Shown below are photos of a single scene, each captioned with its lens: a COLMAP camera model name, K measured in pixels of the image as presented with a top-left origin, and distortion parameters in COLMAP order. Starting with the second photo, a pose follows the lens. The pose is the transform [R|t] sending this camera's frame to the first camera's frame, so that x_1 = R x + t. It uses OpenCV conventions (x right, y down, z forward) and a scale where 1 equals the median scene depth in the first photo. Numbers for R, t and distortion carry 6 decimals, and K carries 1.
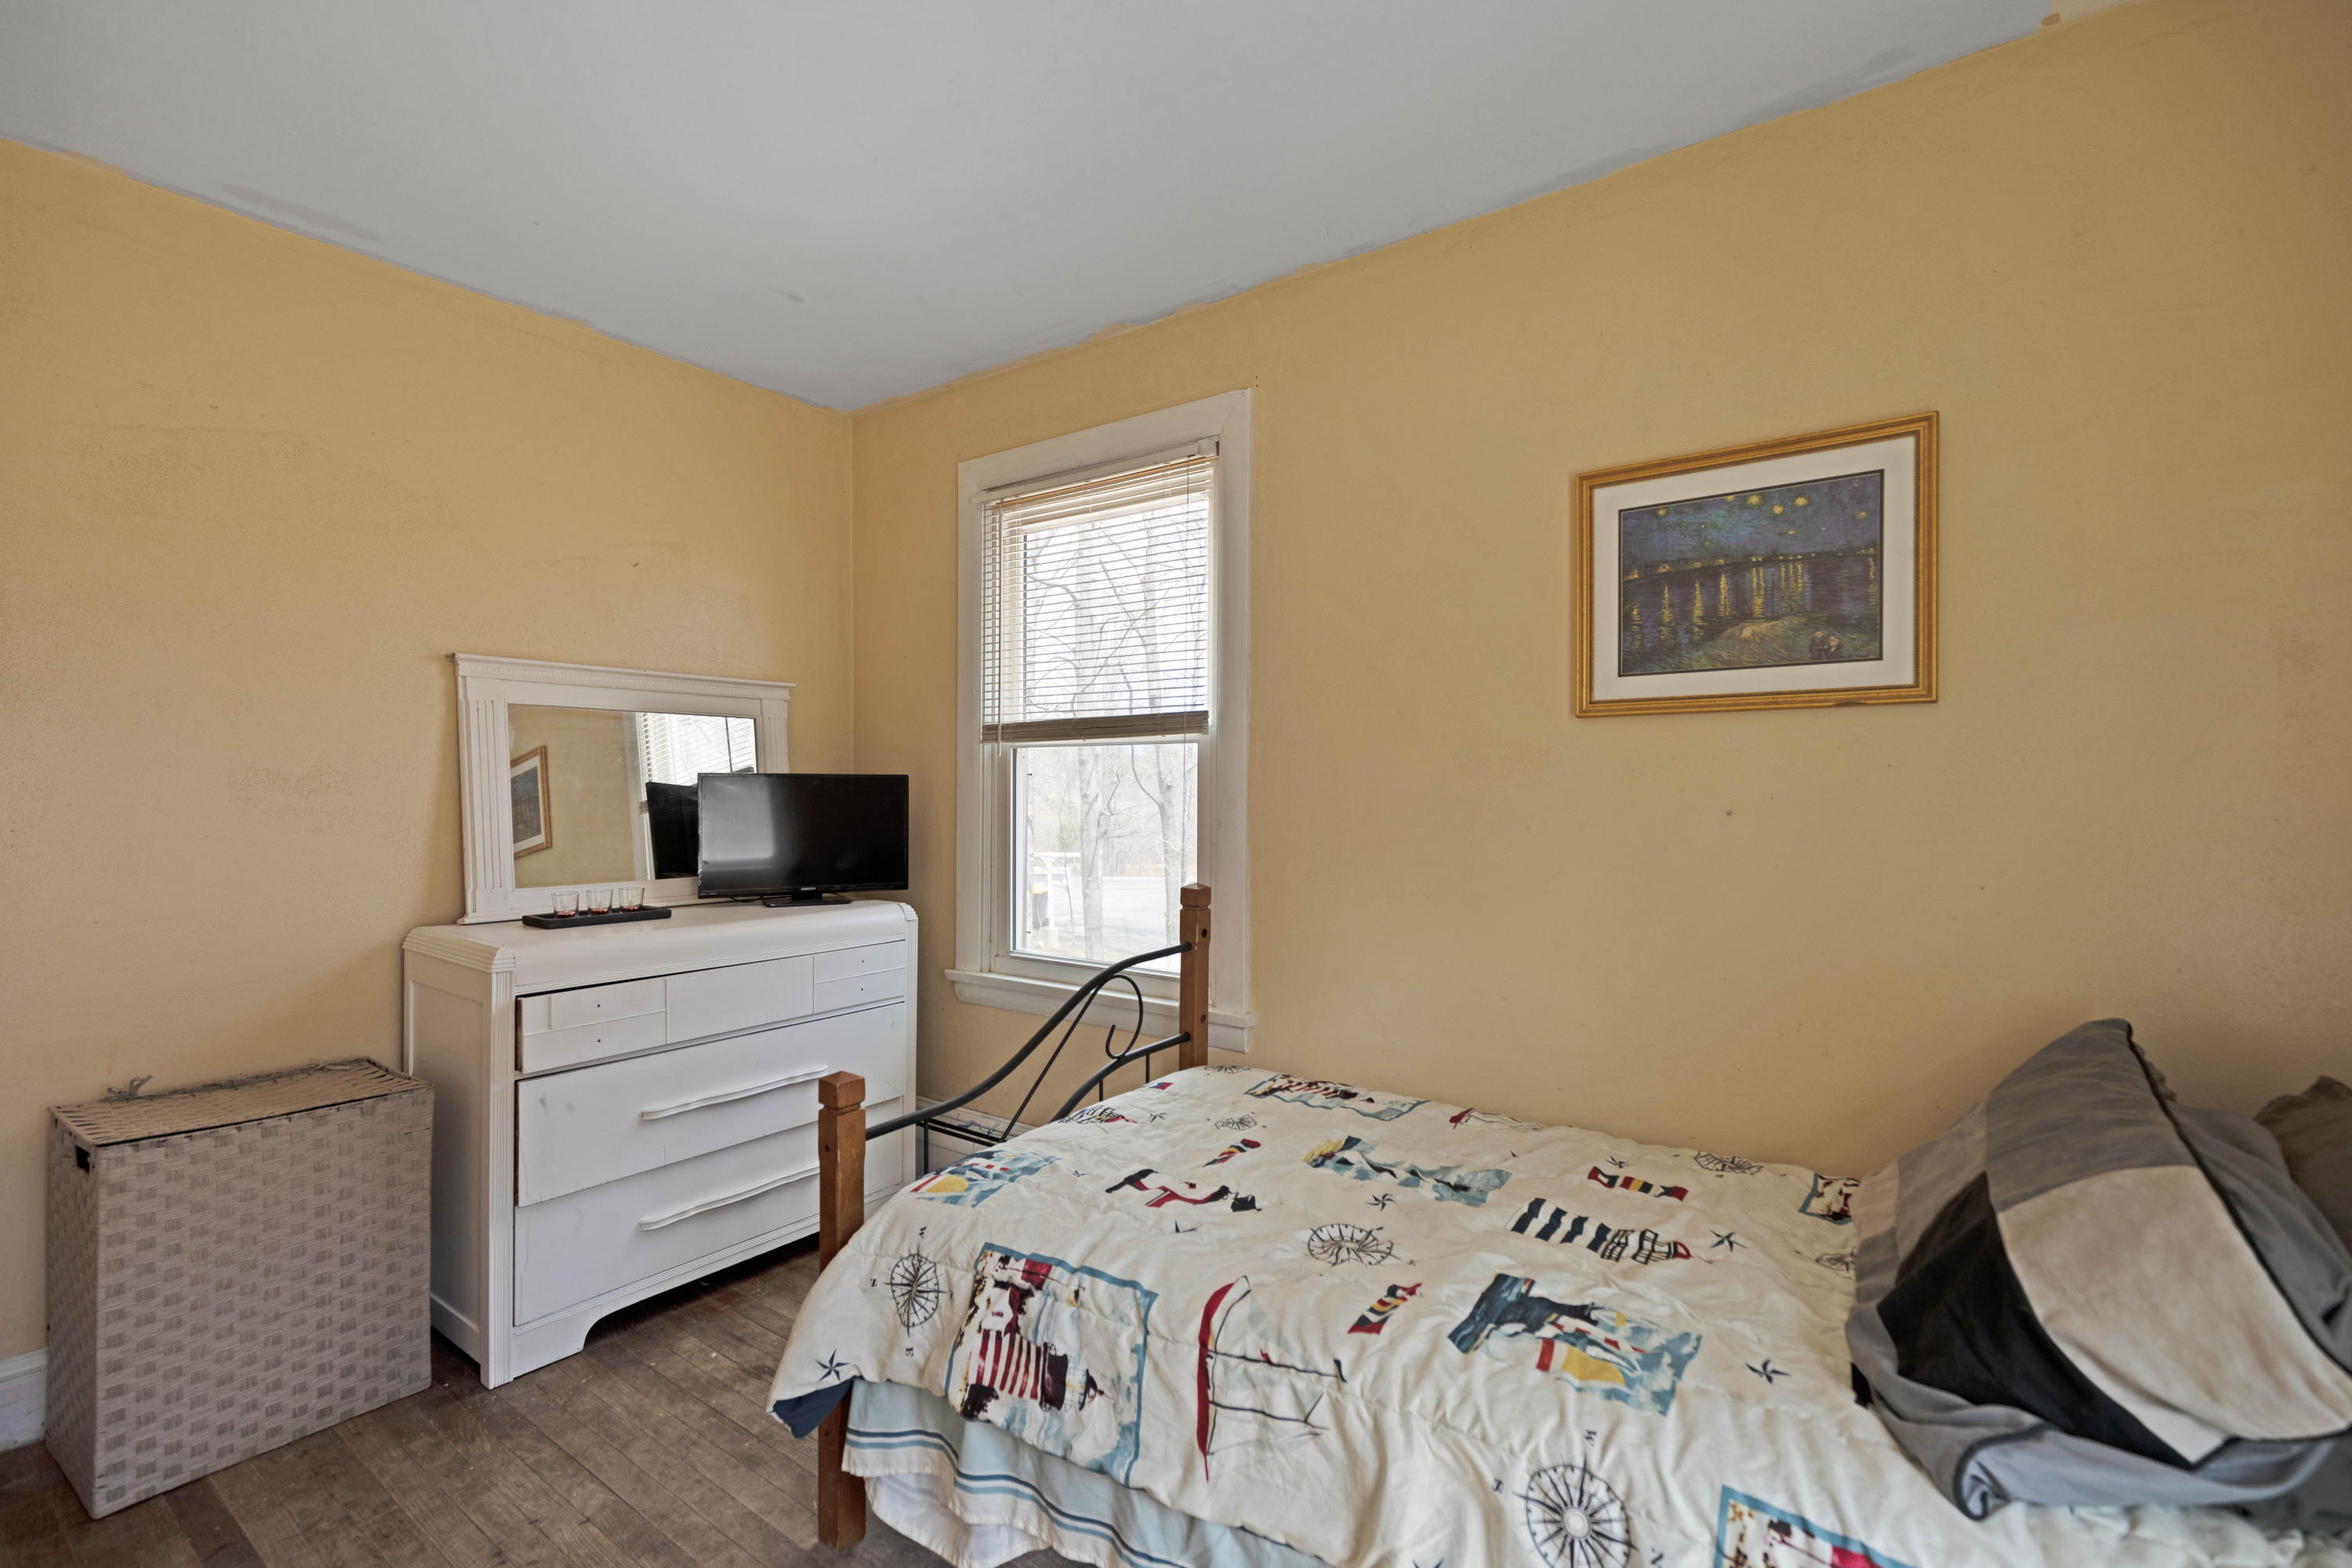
lens RADIAL K [[1066.6, 0, 1170.6], [0, 1066.6, 782.4], [0, 0, 1]] dist [0.004482, 0.000058]
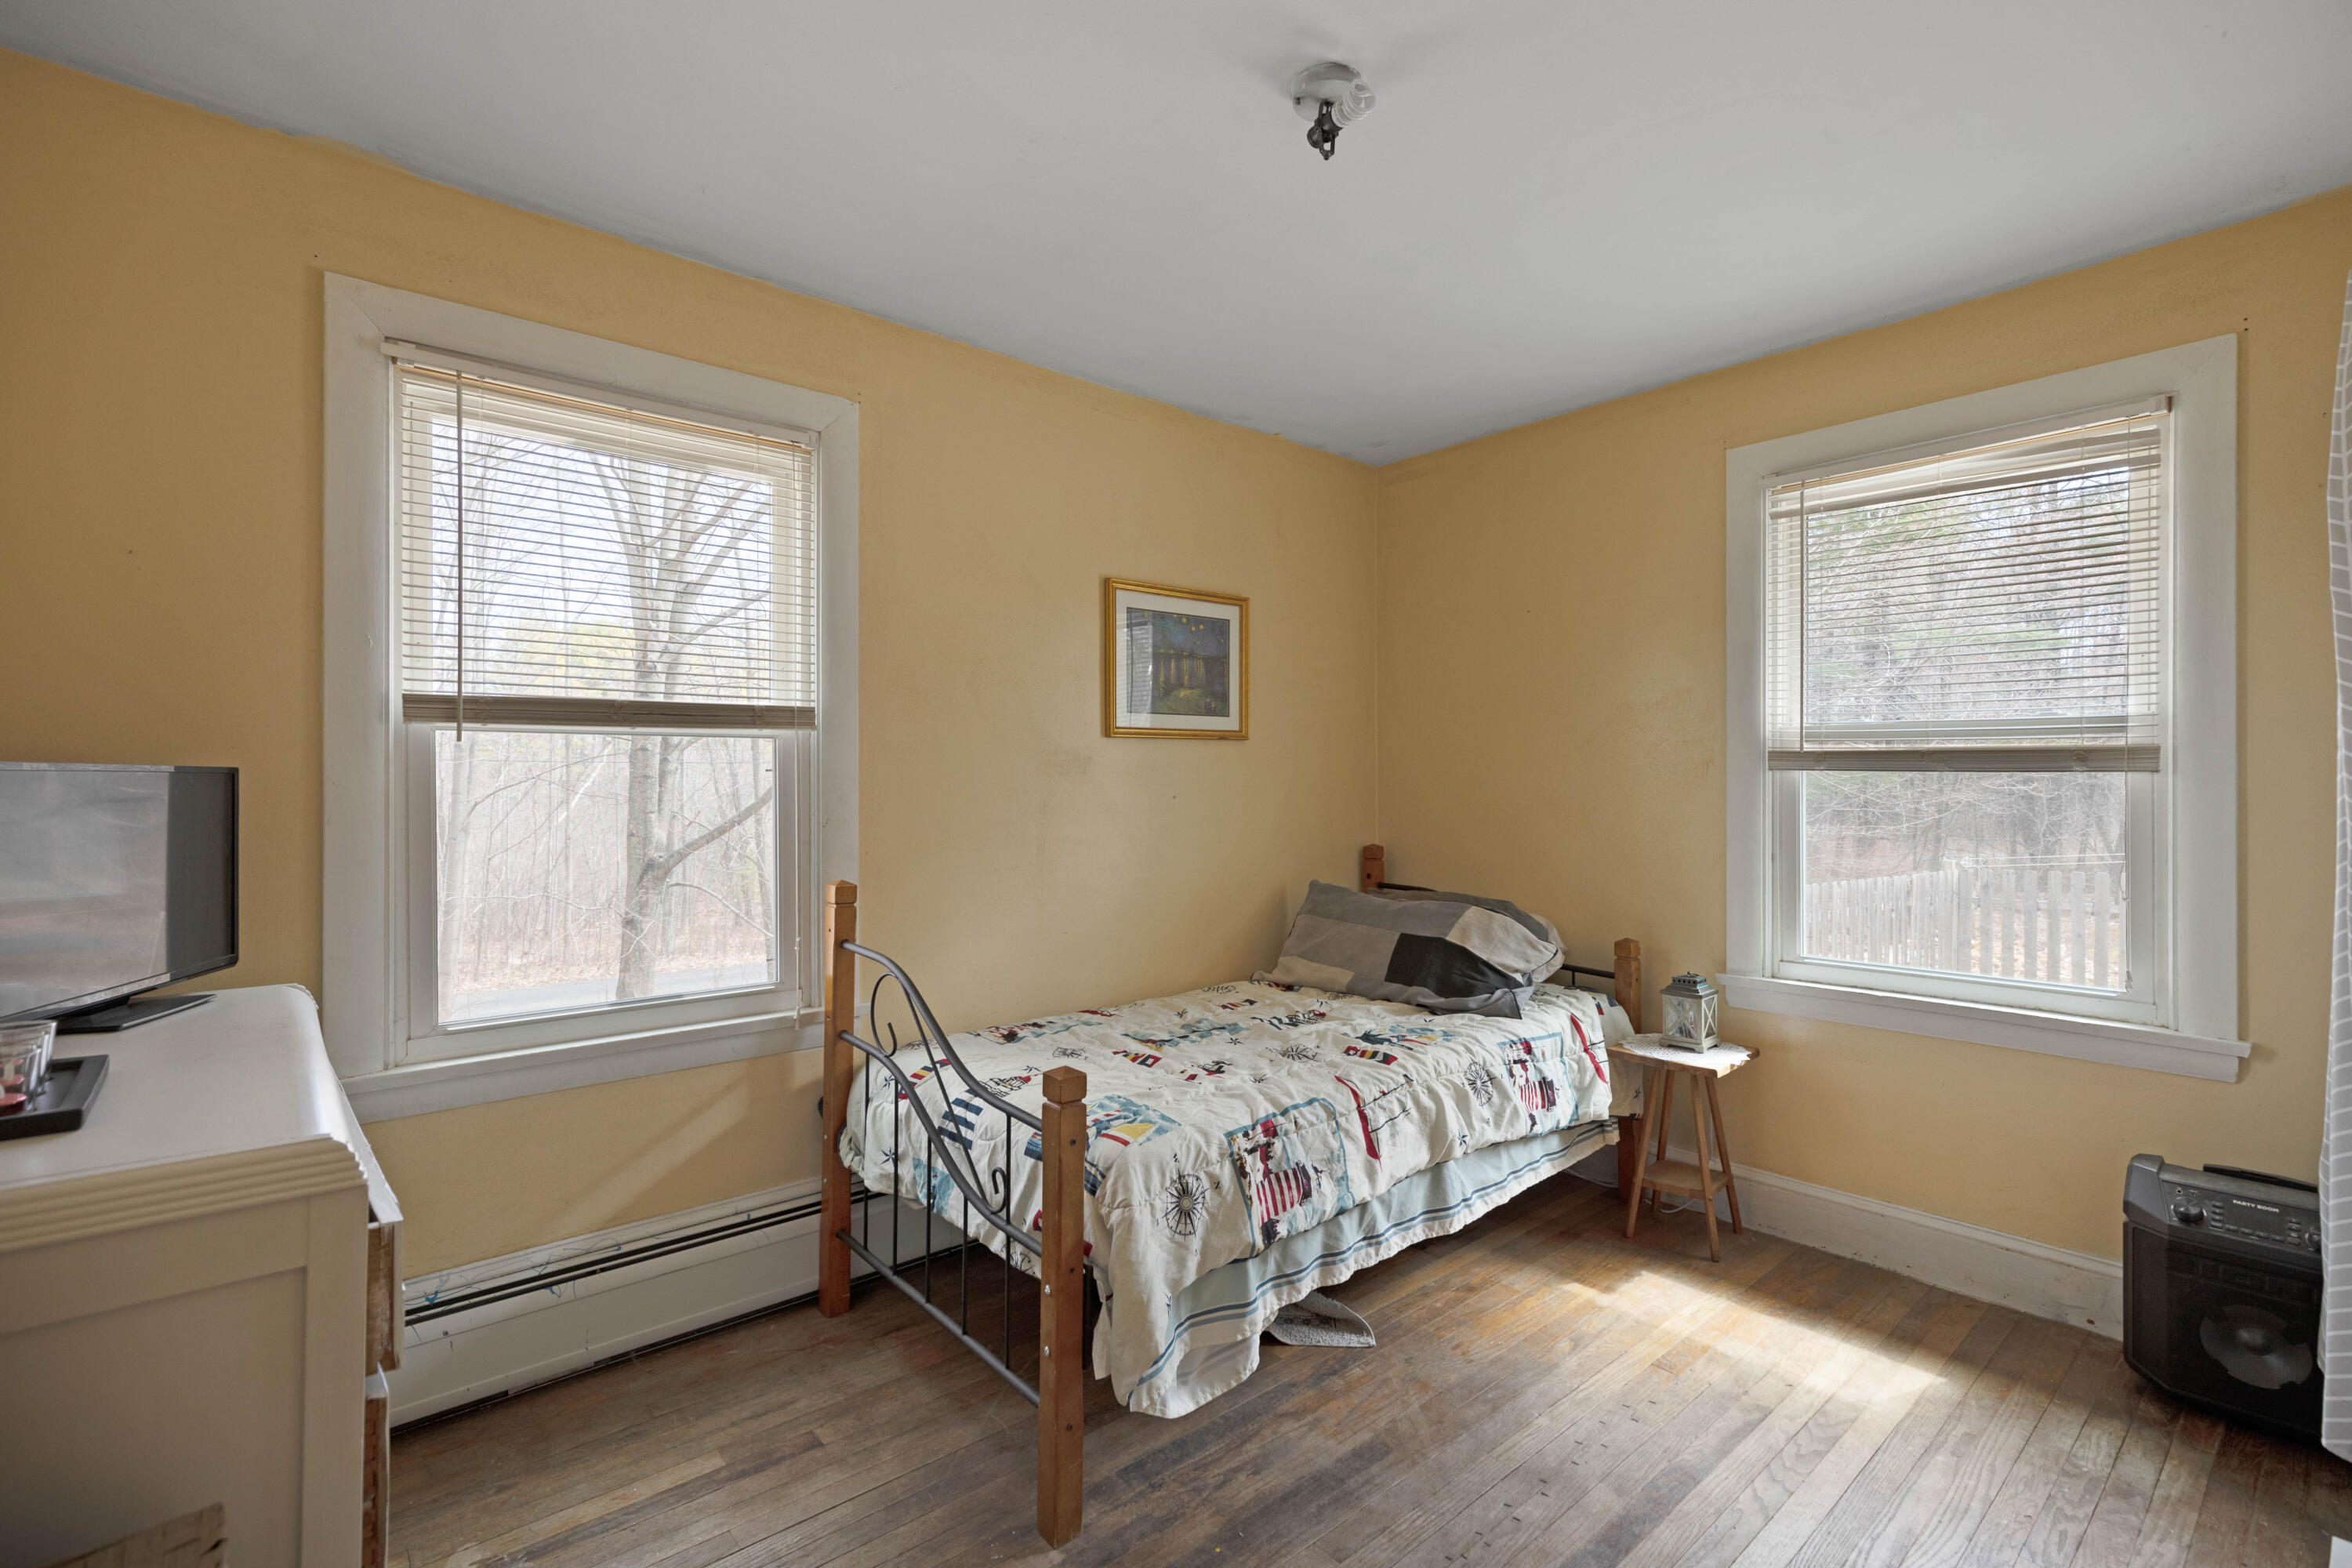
lens RADIAL K [[1066.6, 0, 1170.9], [0, 1066.6, 782.6], [0, 0, 1]] dist [0.004482, 0.000058]
pose [[0.216682, -0.000925, 0.976242, -1.152465], [0.002625, 0.999996, 0.000365, 0.003827], [-0.976239, 0.002484, 0.216684, 0.622436]]
